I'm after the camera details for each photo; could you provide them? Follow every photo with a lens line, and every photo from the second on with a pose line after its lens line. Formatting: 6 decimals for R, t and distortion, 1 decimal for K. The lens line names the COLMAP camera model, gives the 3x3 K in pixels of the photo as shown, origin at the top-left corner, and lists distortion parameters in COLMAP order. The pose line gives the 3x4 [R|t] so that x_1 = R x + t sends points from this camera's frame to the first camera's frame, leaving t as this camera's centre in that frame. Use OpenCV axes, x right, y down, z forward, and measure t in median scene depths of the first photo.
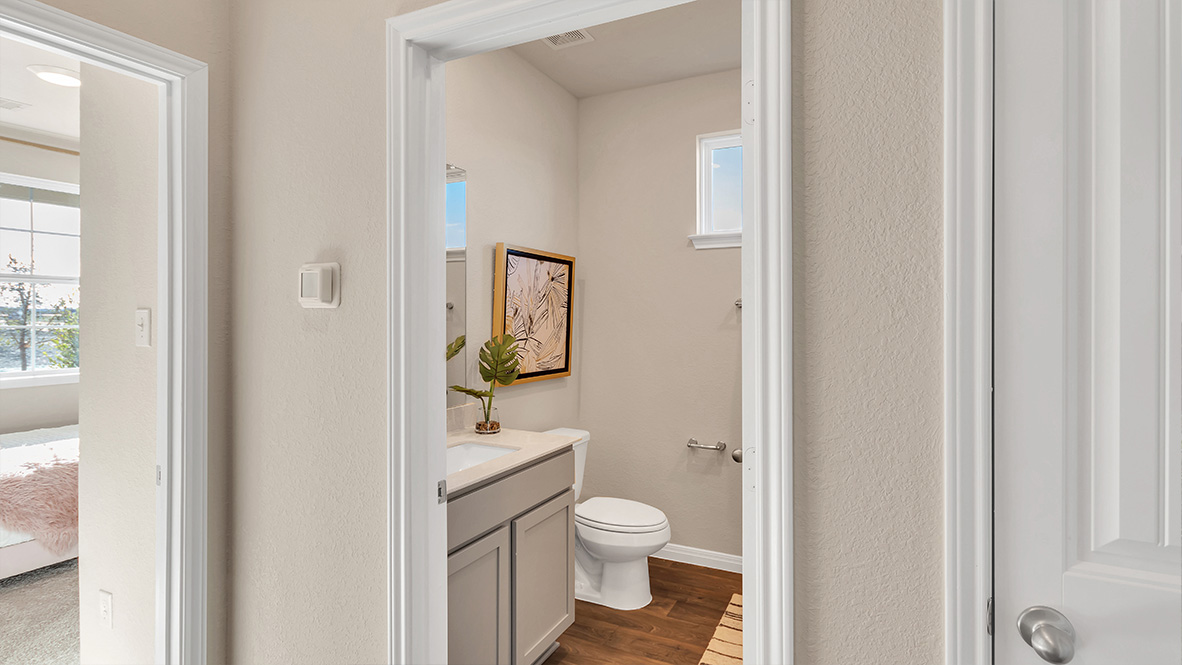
lens RADIAL K [[561.2, 0, 602.8], [0, 561.2, 324.3], [0, 0, 1]] dist [0.008289, -0.003721]
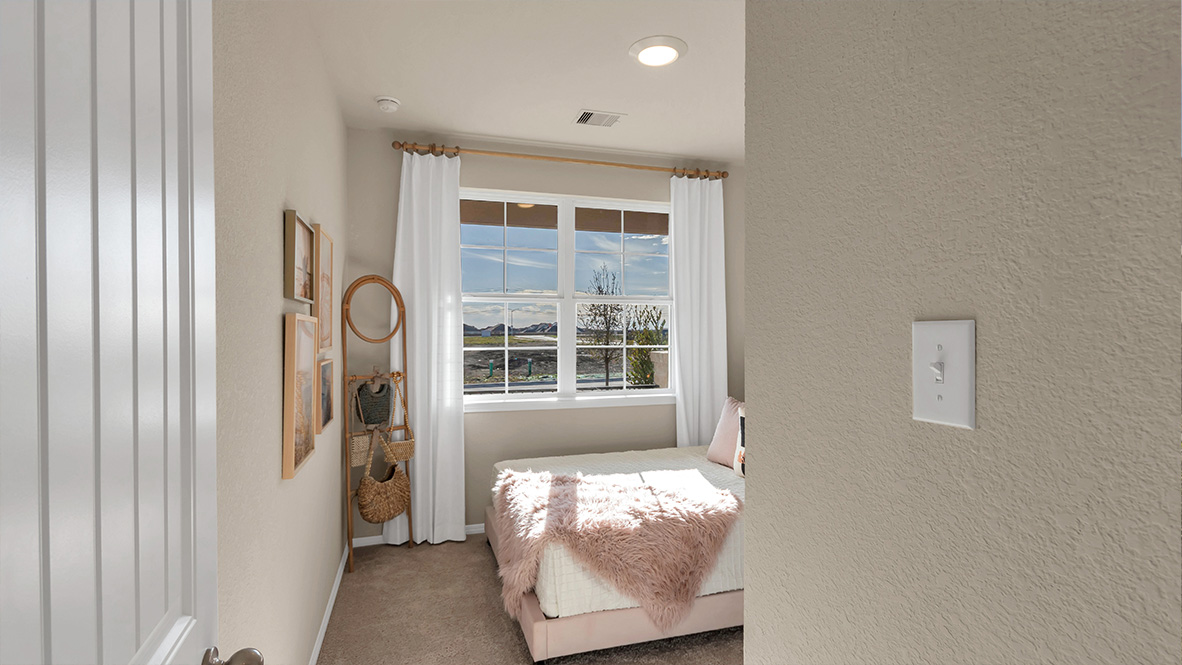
lens RADIAL K [[561.2, 0, 593.7], [0, 561.2, 340.2], [0, 0, 1]] dist [0.008289, -0.003721]
pose [[0.691027, -0.001545, -0.722828, -0.454656], [-0.000365, 0.999997, -0.002486, -0.008619], [0.722829, 0.001982, 0.691024, 0.374753]]
